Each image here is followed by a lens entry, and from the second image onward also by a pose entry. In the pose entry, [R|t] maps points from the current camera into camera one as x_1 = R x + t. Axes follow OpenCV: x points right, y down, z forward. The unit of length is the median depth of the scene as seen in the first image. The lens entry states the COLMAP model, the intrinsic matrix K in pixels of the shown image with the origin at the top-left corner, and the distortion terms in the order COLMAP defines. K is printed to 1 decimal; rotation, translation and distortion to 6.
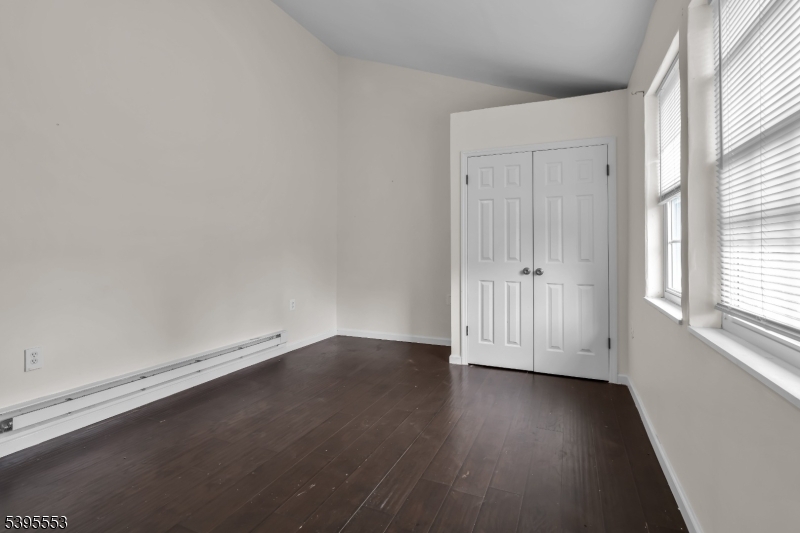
lens RADIAL K [[395.7, 0, 400.4], [0, 395.7, 240.9], [0, 0, 1]] dist [0.000988, 0.000560]
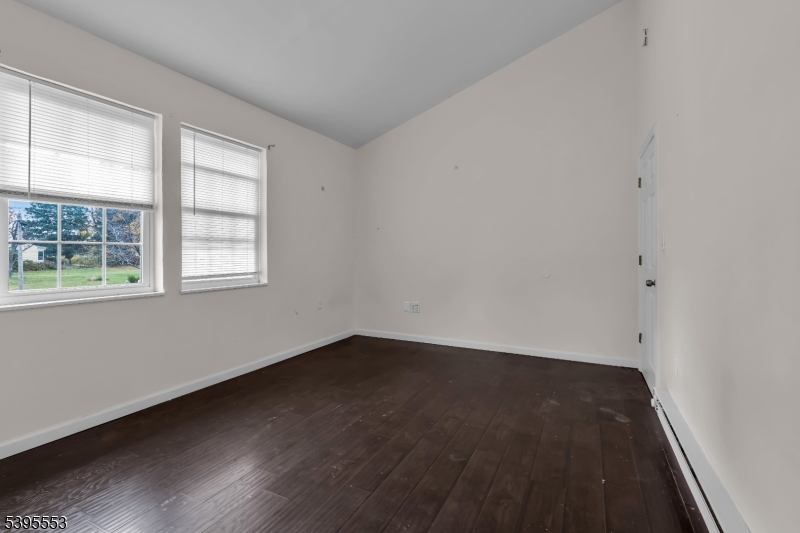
lens RADIAL K [[365.3, 0, 397.3], [0, 365.3, 265.5], [0, 0, 1]] dist [-0.003126, 0.000321]
pose [[-0.999219, -0.004983, 0.039207, -0.261061], [-0.004464, 0.999901, 0.013308, 0.044126], [-0.039269, 0.013122, -0.999143, 1.897091]]
